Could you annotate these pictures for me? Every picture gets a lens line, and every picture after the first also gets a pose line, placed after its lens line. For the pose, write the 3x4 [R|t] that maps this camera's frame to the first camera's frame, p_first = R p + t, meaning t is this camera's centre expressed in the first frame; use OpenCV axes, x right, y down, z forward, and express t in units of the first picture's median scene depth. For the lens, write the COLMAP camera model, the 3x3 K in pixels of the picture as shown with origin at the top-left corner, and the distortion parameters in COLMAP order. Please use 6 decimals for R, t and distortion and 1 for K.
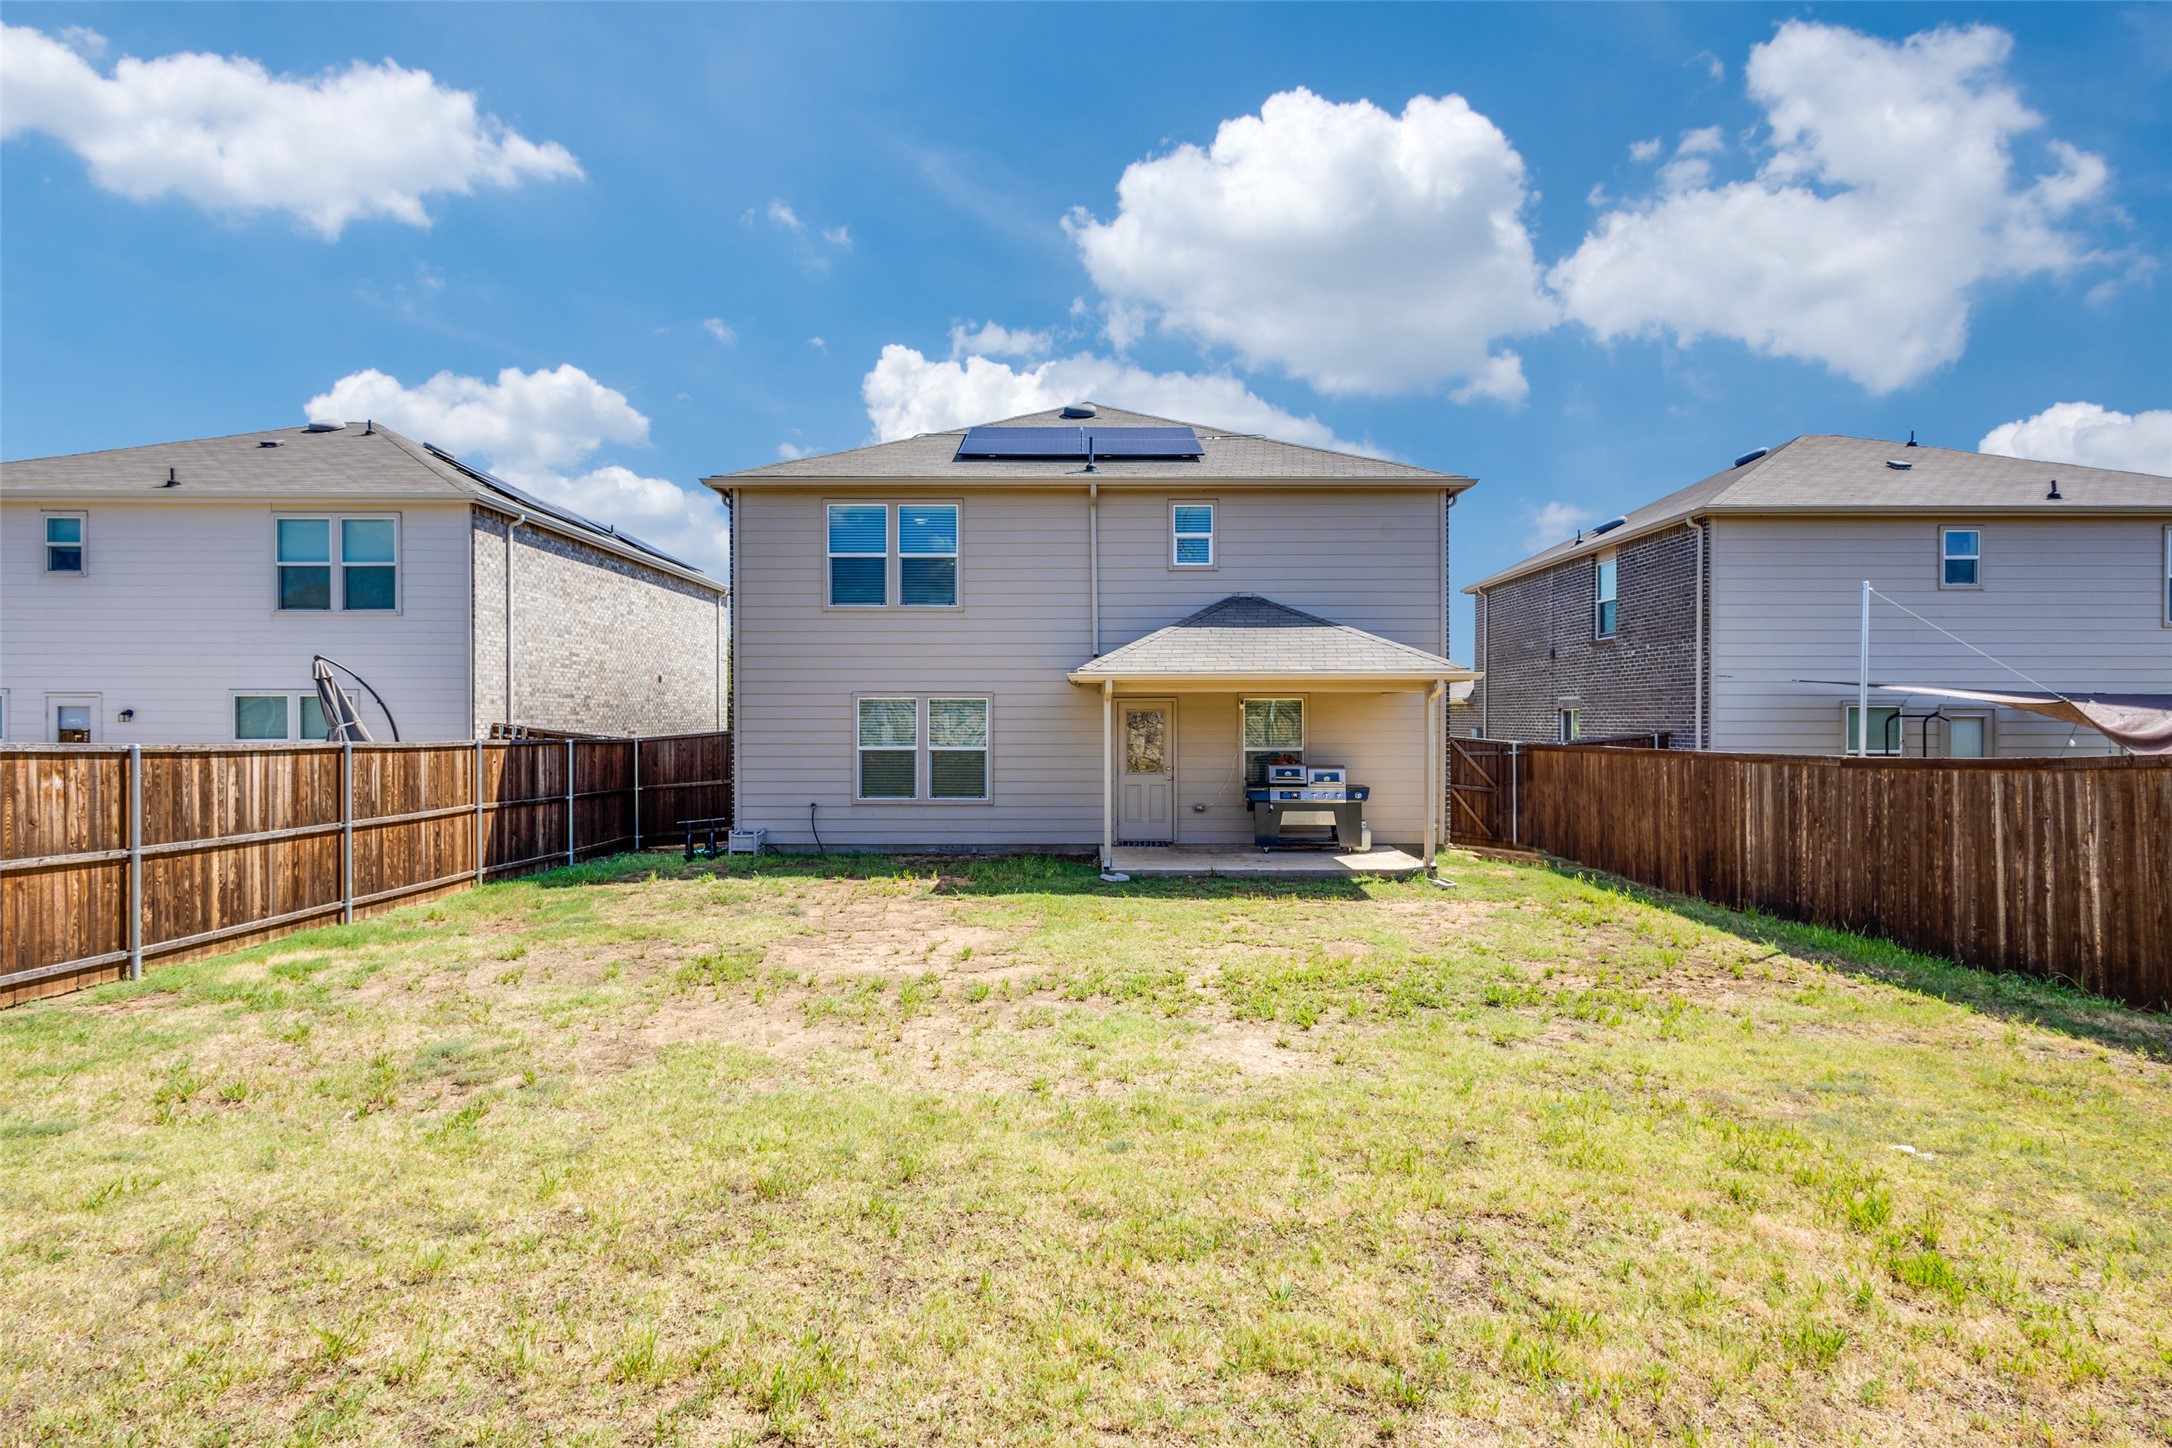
lens RADIAL K [[998.4, 0, 1090.6], [0, 998.4, 717.4], [0, 0, 1]] dist [0.003628, -0.000015]
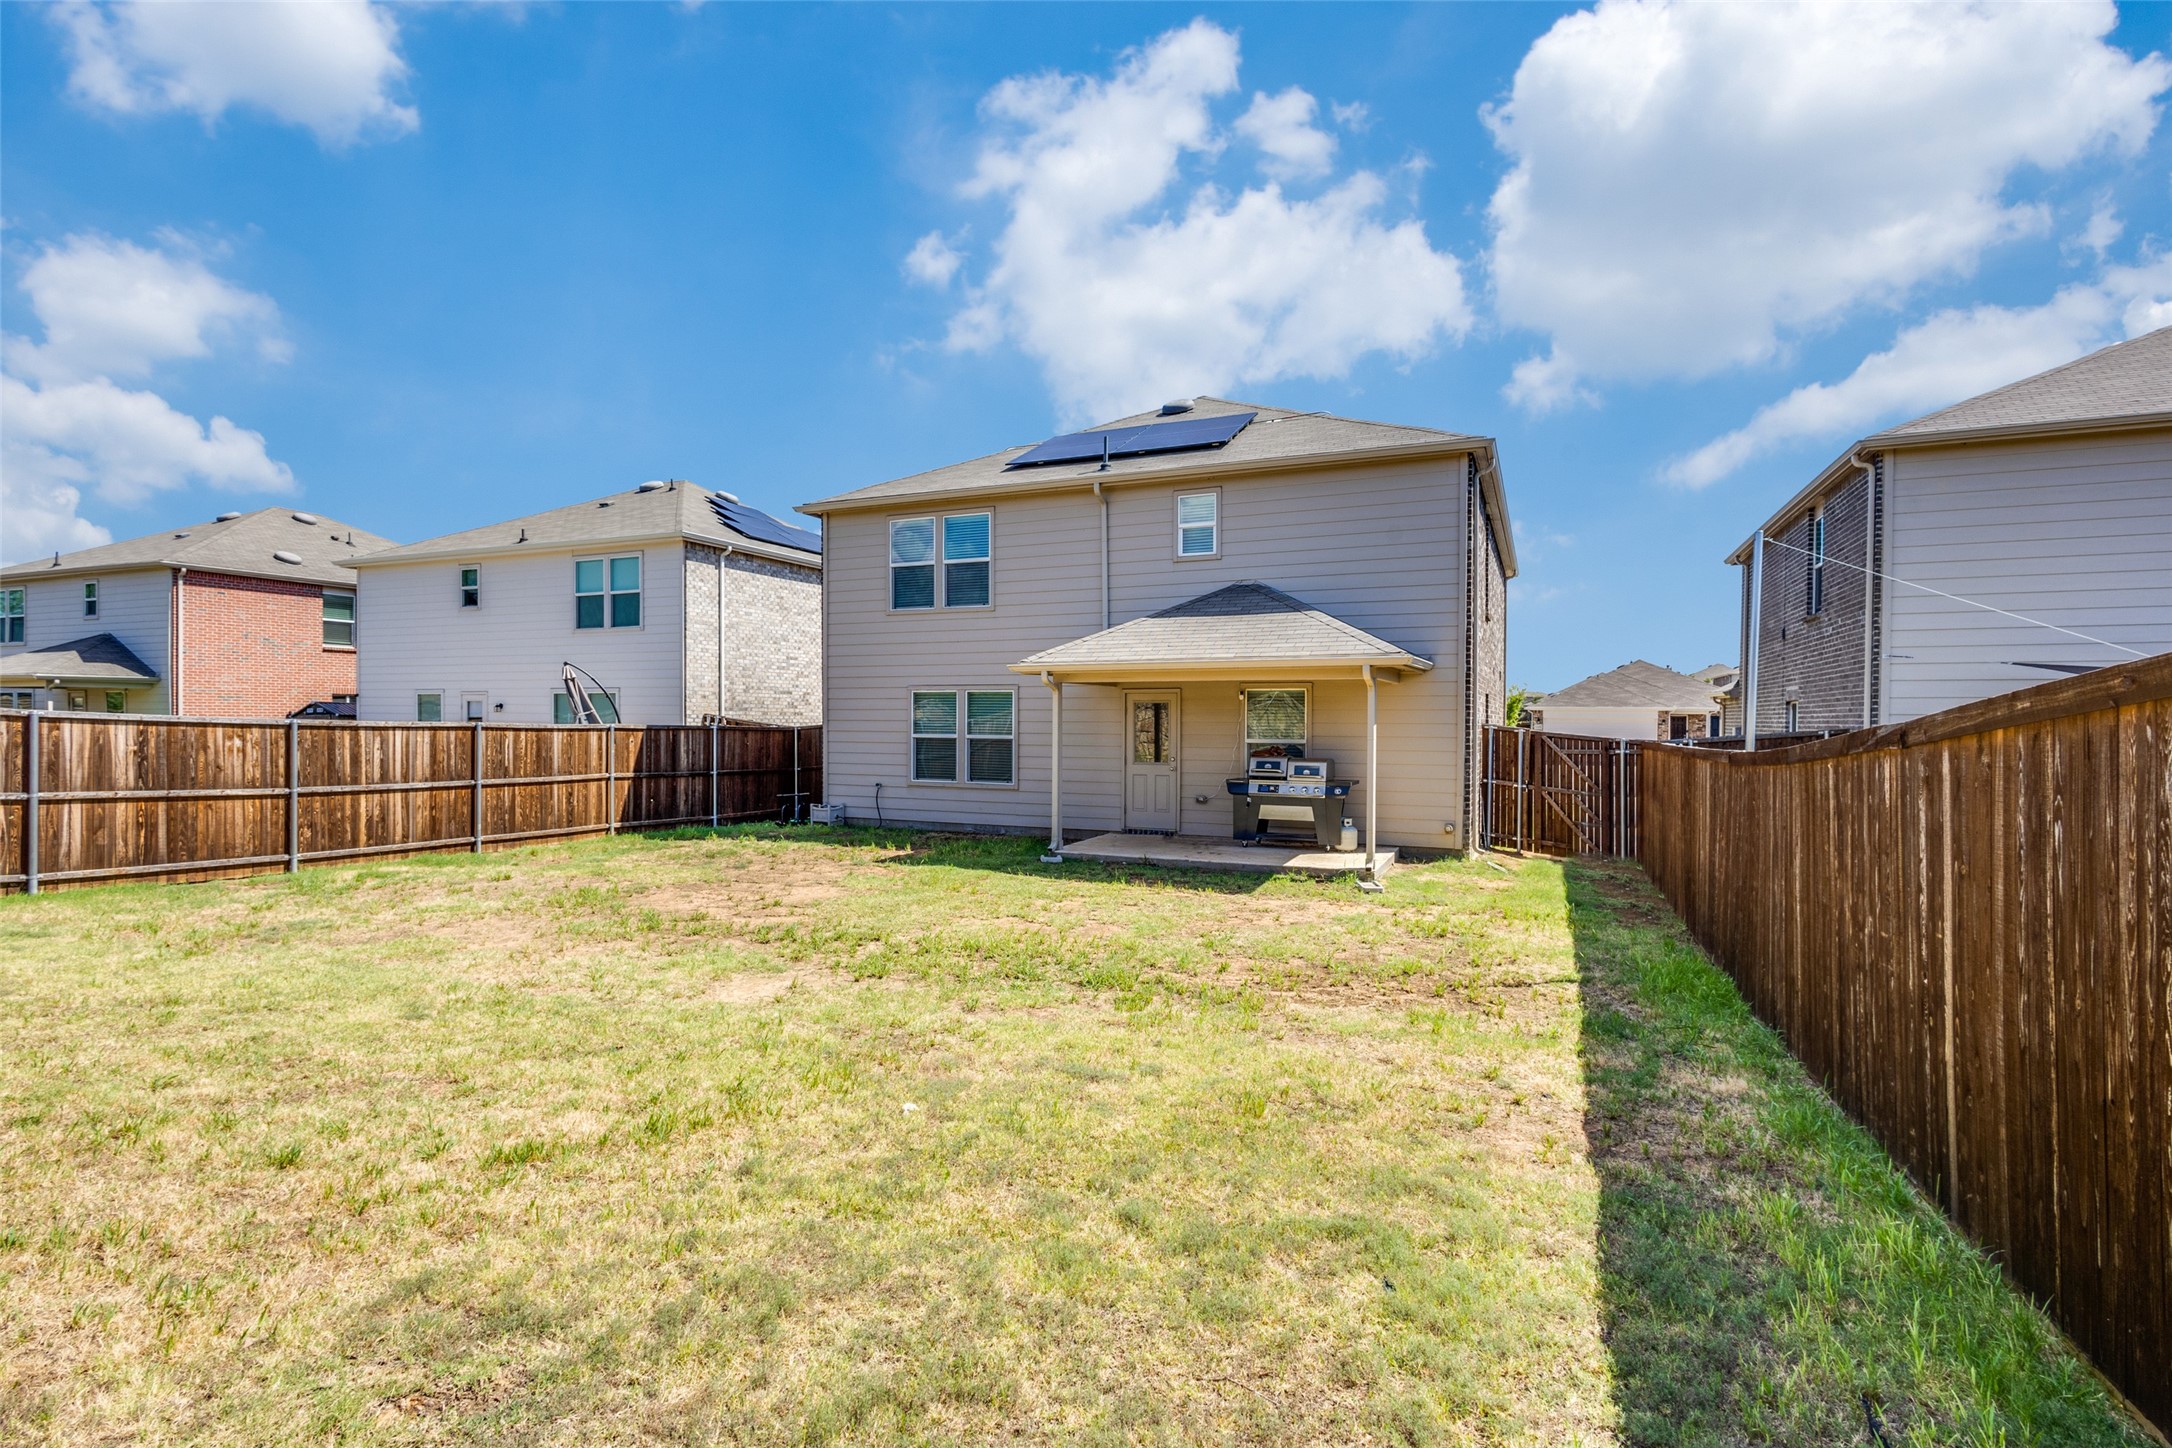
lens RADIAL K [[998.4, 0, 1080.2], [0, 998.4, 725.2], [0, 0, 1]] dist [0.003628, -0.000015]
pose [[0.918949, 0.006730, -0.394318, 0.389422], [-0.004047, 0.999963, 0.007634, 0.009844], [0.394354, -0.005419, 0.918942, 0.039397]]
